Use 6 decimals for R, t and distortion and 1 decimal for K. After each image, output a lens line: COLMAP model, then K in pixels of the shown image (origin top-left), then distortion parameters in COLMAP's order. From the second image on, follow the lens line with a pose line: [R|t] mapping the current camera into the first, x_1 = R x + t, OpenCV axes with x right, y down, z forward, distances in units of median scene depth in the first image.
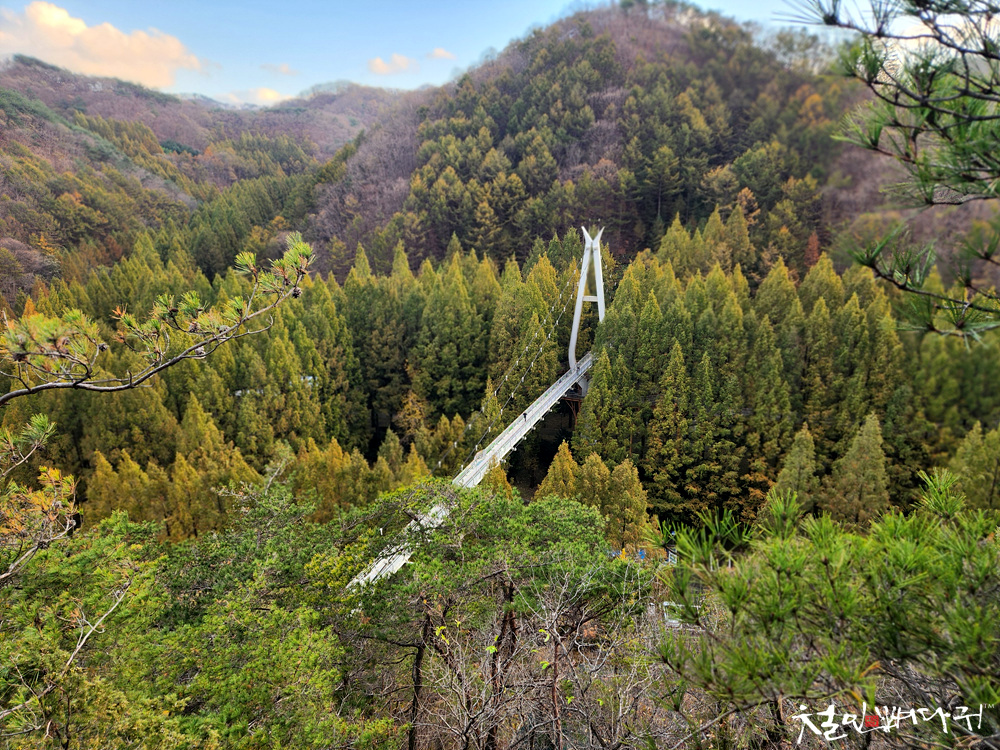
lens RADIAL K [[657.1, 0, 497.5], [0, 657.1, 377.7], [0, 0, 1]] dist [0.086709, -0.069644]
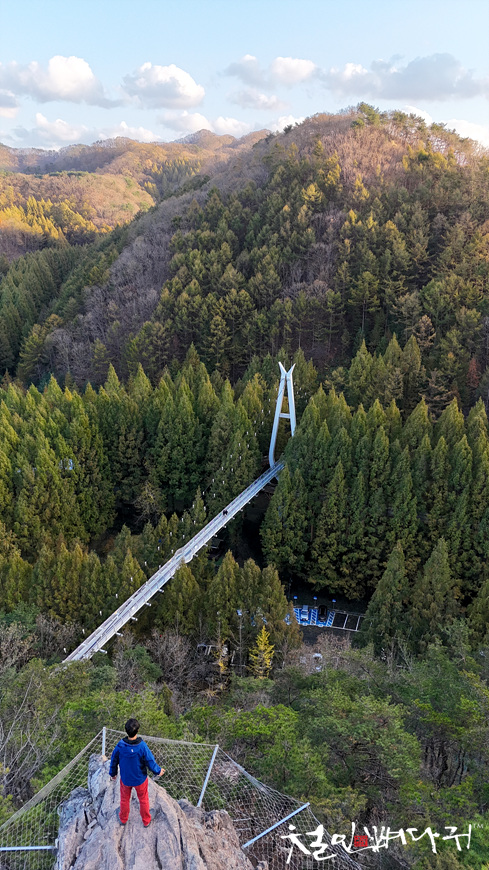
lens RADIAL K [[629.9, 0, 244.0], [0, 629.9, 432.1], [0, 0, 1]] dist [0.074139, -0.091738]
pose [[0.998935, 0.026762, -0.037586, 0.091337], [-0.025191, 0.998814, 0.041666, -0.116277], [0.038657, -0.040675, 0.998424, -0.204865]]
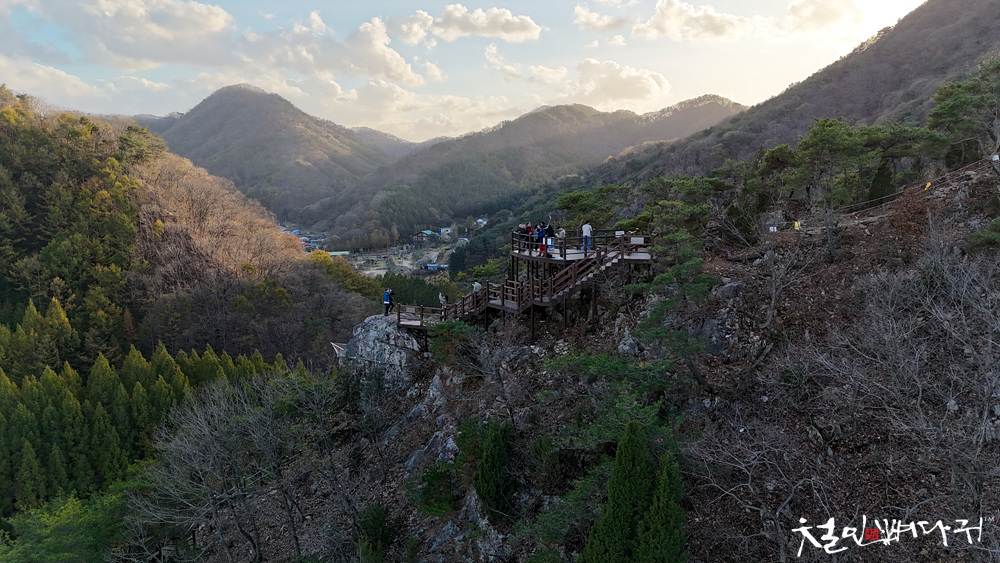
lens RADIAL K [[724.1, 0, 502.0], [0, 724.1, 280.4], [0, 0, 1]] dist [0.074139, -0.091738]
pose [[0.625489, -0.116636, 0.771466, -0.127775], [0.225878, 0.973492, -0.035957, -0.067210], [-0.746822, 0.196748, 0.635254, -0.381484]]
